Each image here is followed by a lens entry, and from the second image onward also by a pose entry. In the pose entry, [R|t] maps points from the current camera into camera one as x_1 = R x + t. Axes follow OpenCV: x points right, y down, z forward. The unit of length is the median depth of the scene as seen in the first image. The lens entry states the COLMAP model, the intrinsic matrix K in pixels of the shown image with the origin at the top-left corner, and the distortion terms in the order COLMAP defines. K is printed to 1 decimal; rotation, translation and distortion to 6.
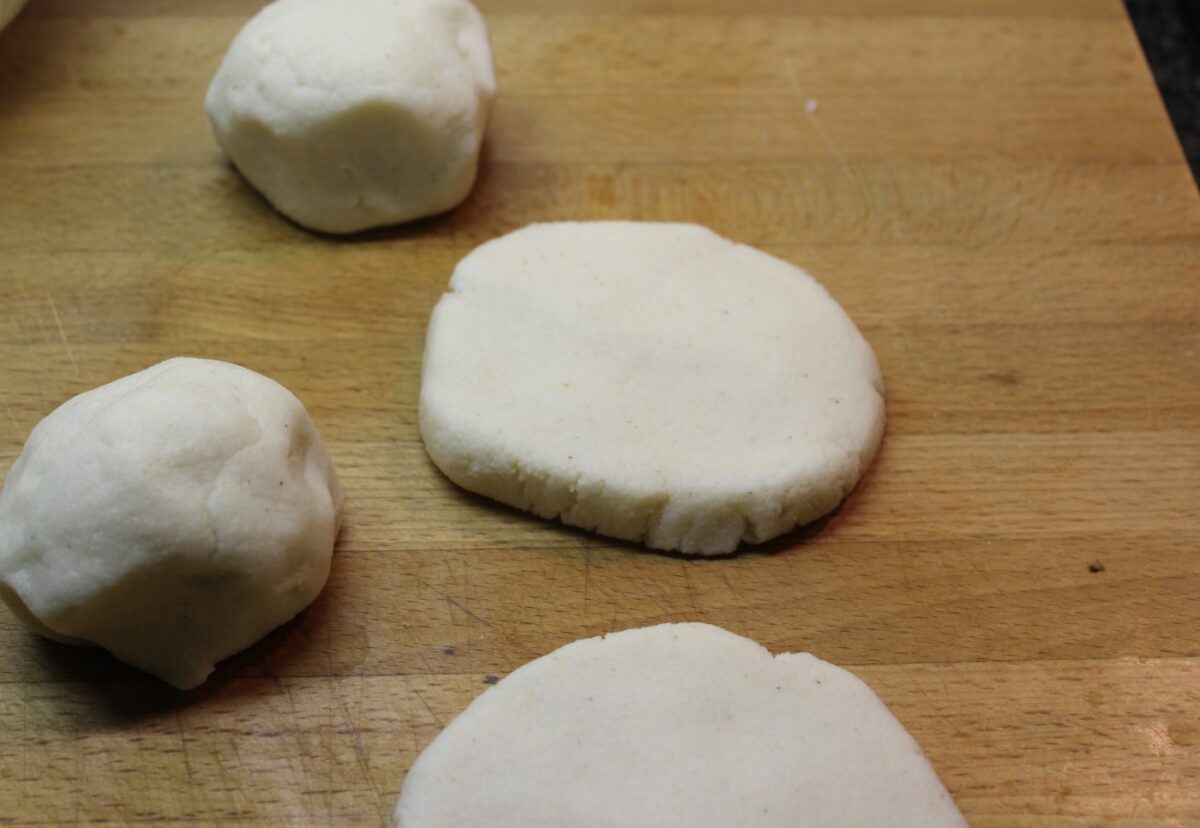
lens RADIAL K [[1861.4, 0, 602.5], [0, 1861.4, 412.8], [0, 0, 1]] dist [-0.025980, 0.000000]
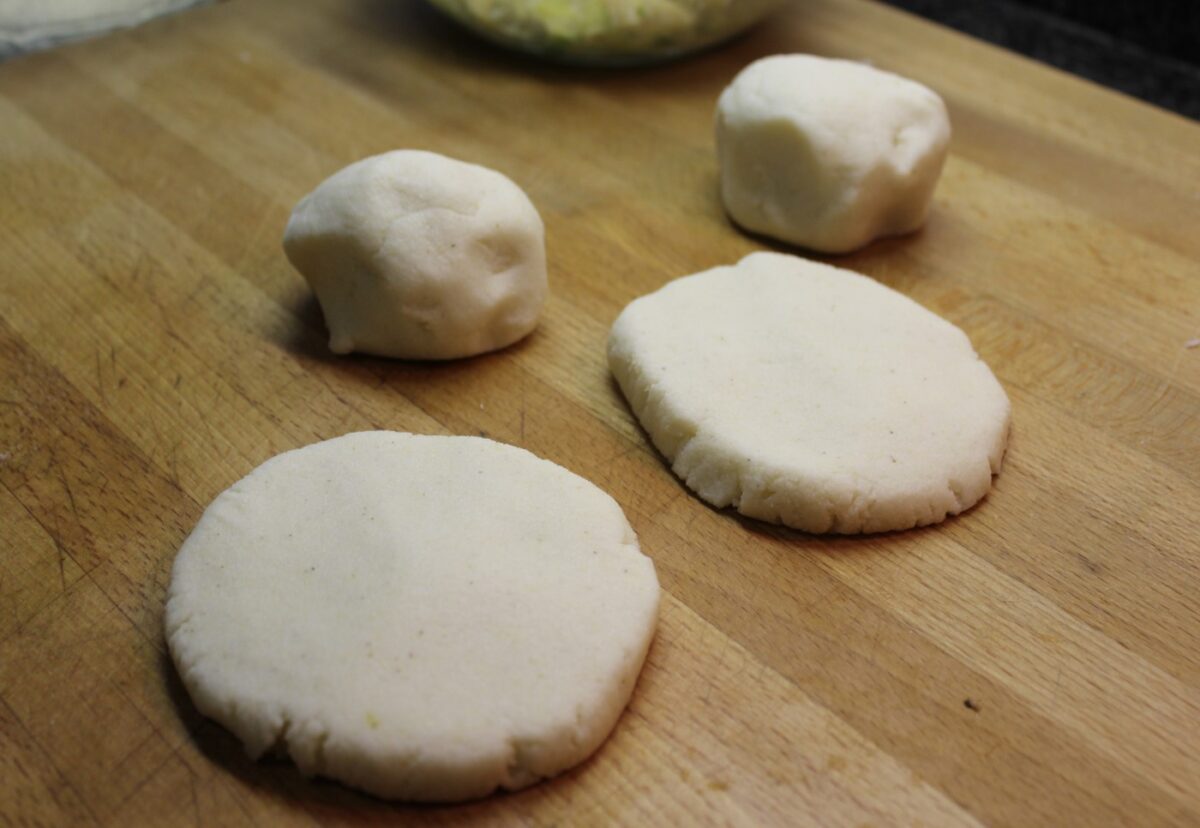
lens RADIAL K [[1605.6, 0, 600.5], [0, 1605.6, 412.7], [0, 0, 1]] dist [-0.051018, 0.000000]
pose [[0.622084, 0.427660, -0.655834, 0.628615], [-0.573427, 0.819199, -0.009730, 0.078695], [0.533097, 0.382126, 0.754842, 0.220091]]
